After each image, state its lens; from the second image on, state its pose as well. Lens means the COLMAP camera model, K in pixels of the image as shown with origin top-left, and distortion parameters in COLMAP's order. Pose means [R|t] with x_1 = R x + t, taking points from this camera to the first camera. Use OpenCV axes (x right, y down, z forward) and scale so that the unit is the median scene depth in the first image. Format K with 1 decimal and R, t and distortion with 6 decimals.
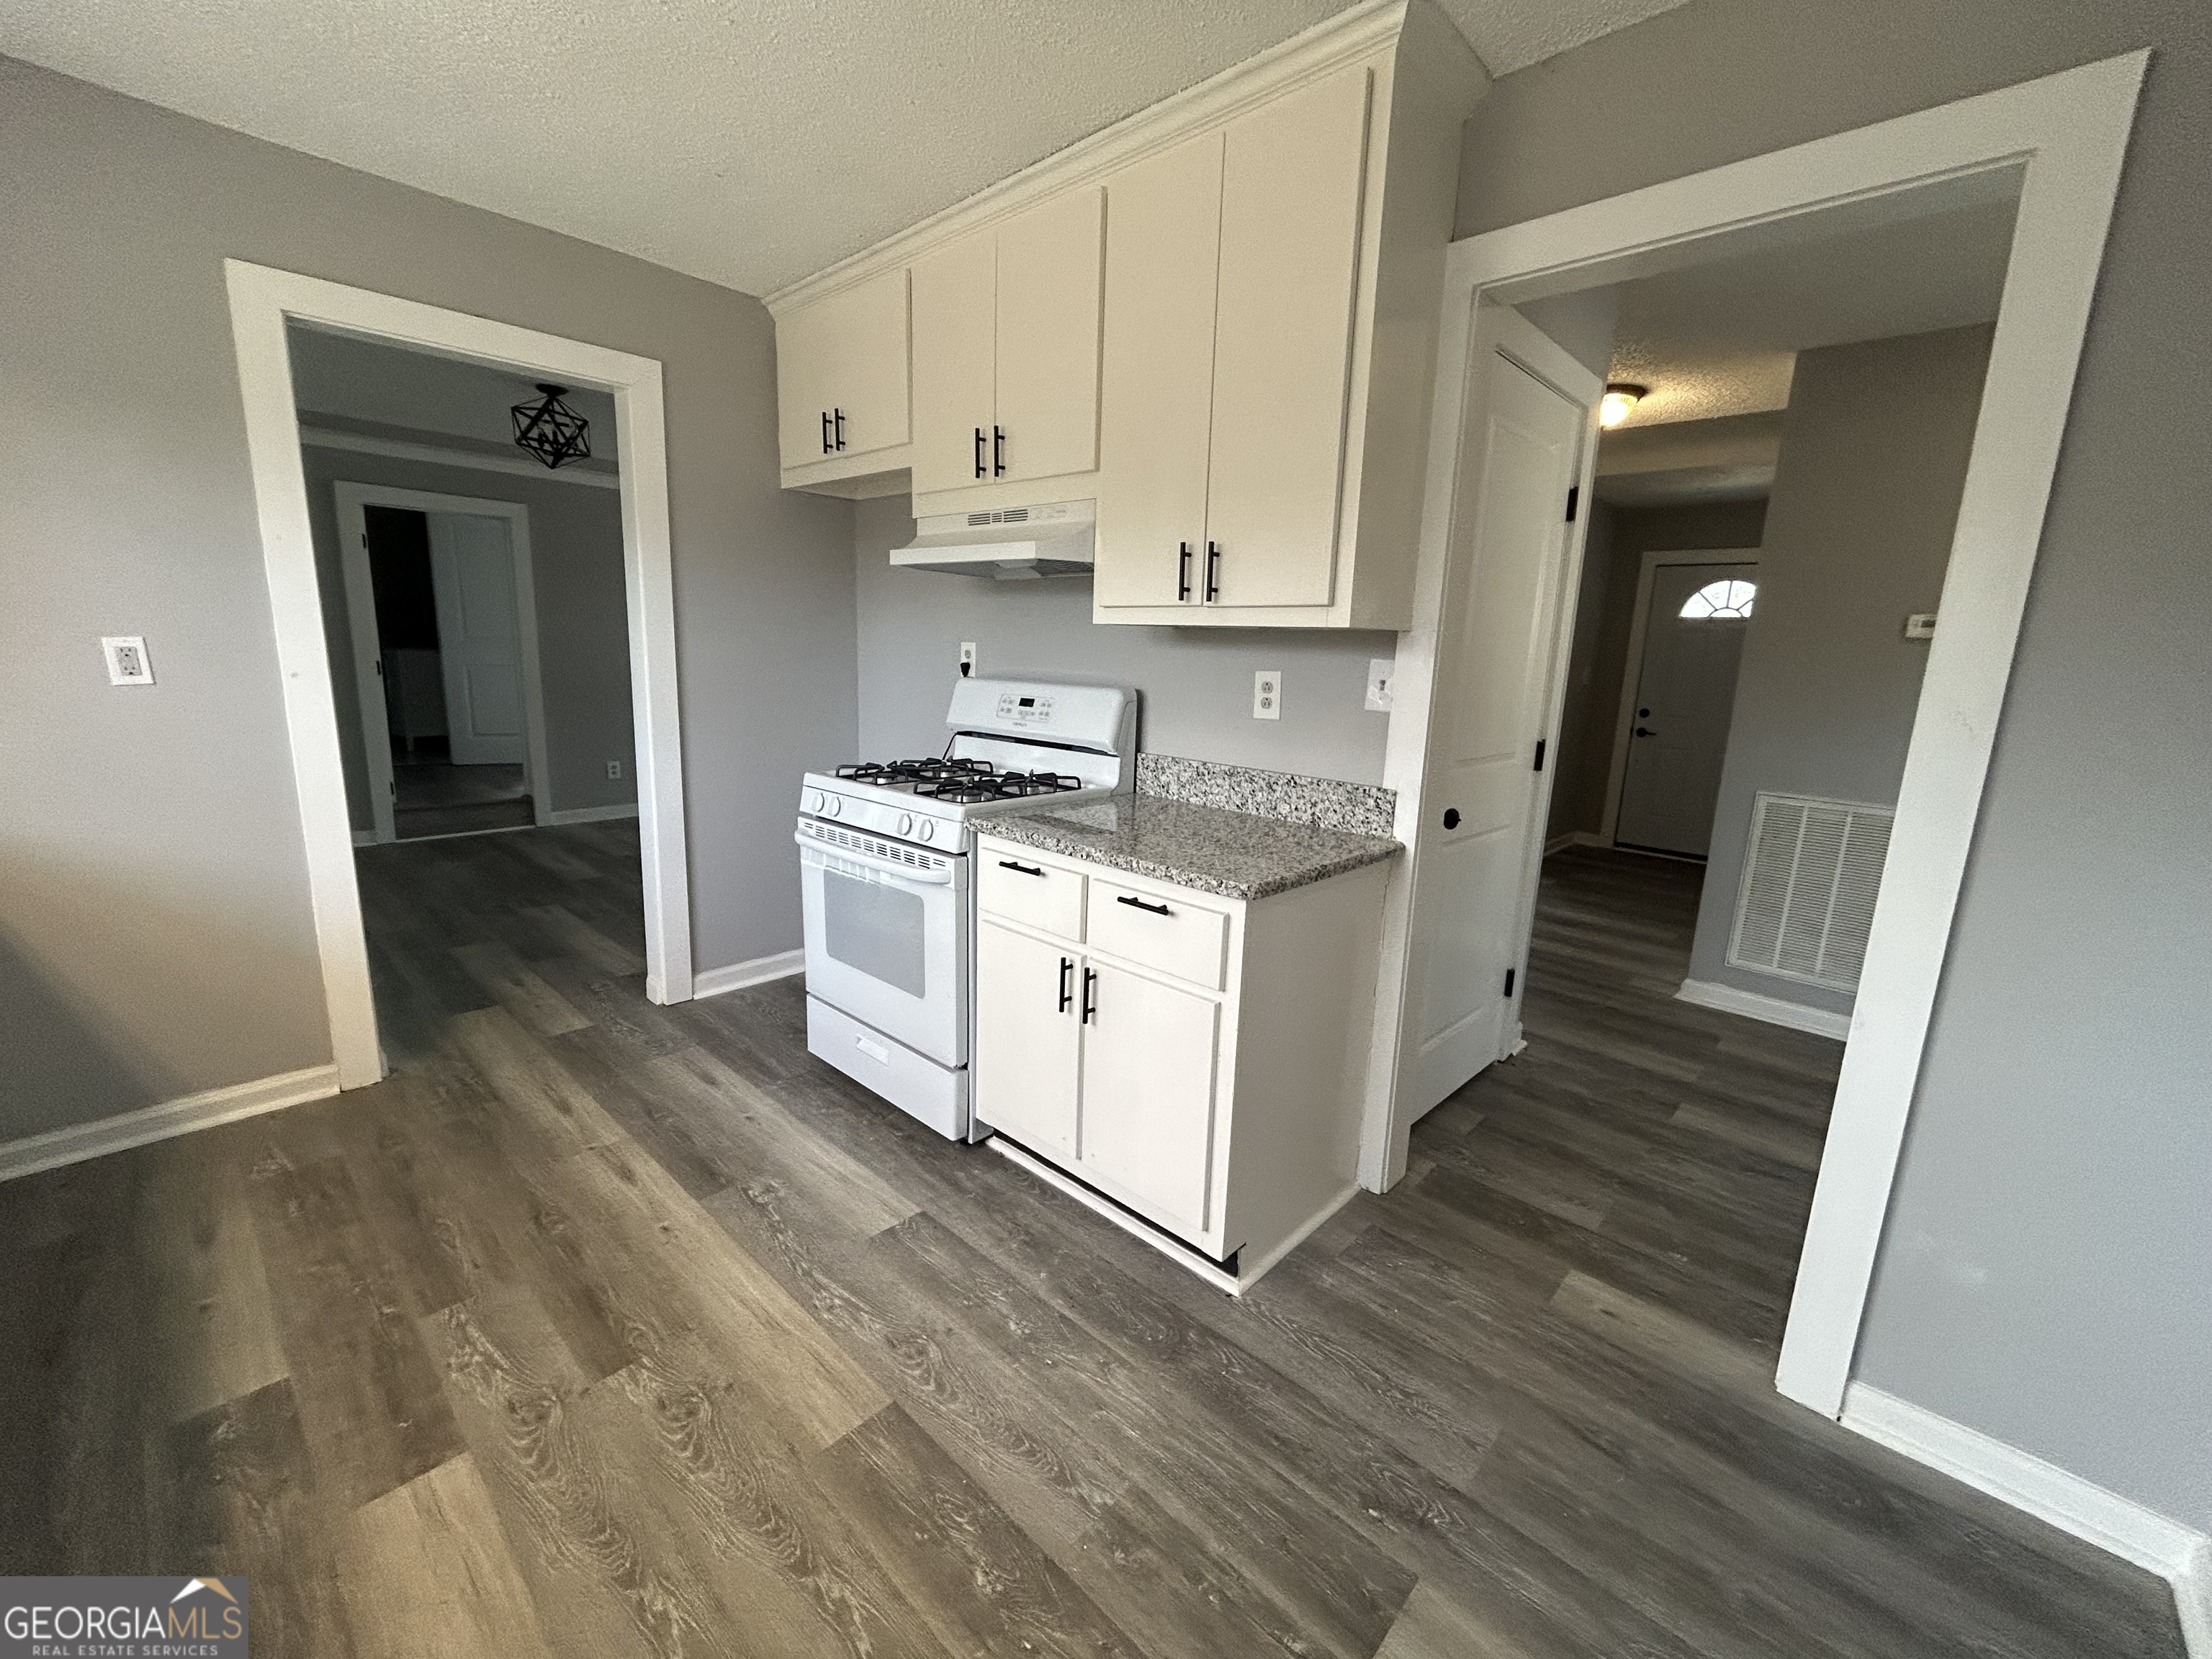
lens RADIAL K [[903.2, 0, 1101.4], [0, 903.2, 826.2], [0, 0, 1]] dist [-0.000415, 0.000216]
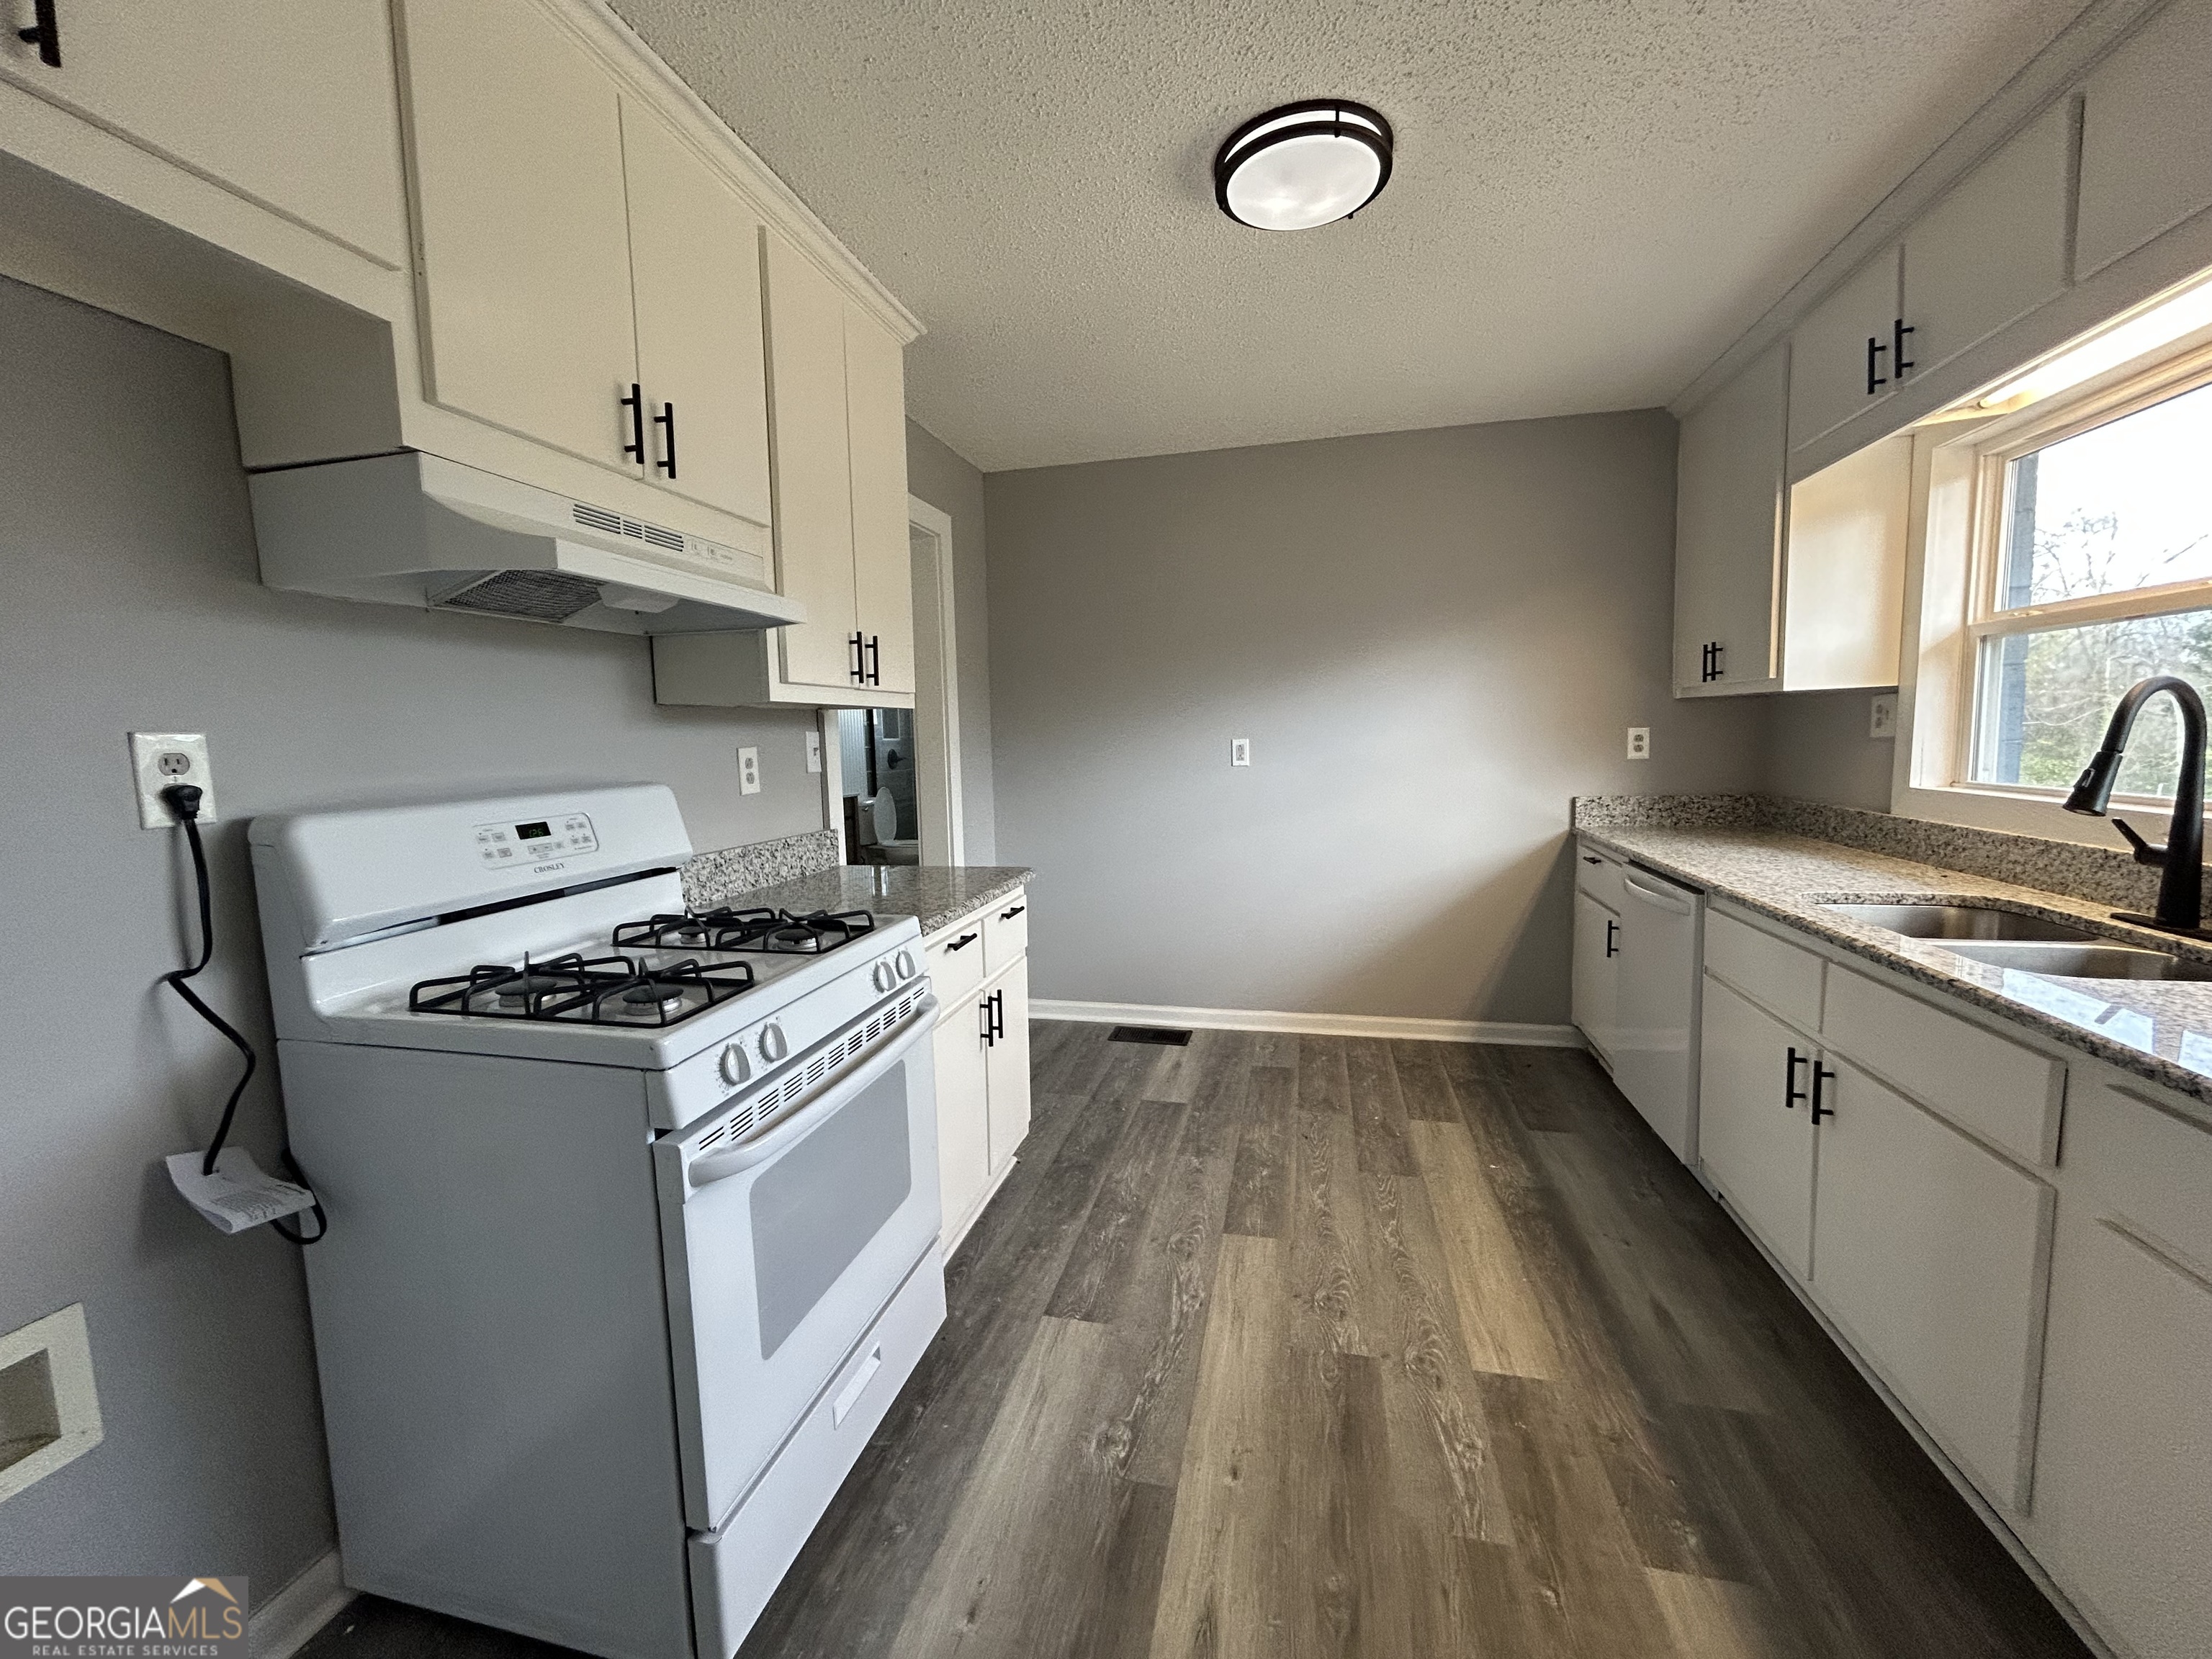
lens RADIAL K [[903.2, 0, 1101.4], [0, 903.2, 826.2], [0, 0, 1]] dist [-0.000415, 0.000216]
pose [[-0.501605, -0.113808, 0.857578, -1.004141], [0.171485, 0.958557, 0.227512, -0.277554], [-0.847930, 0.261183, -0.461300, 1.279504]]
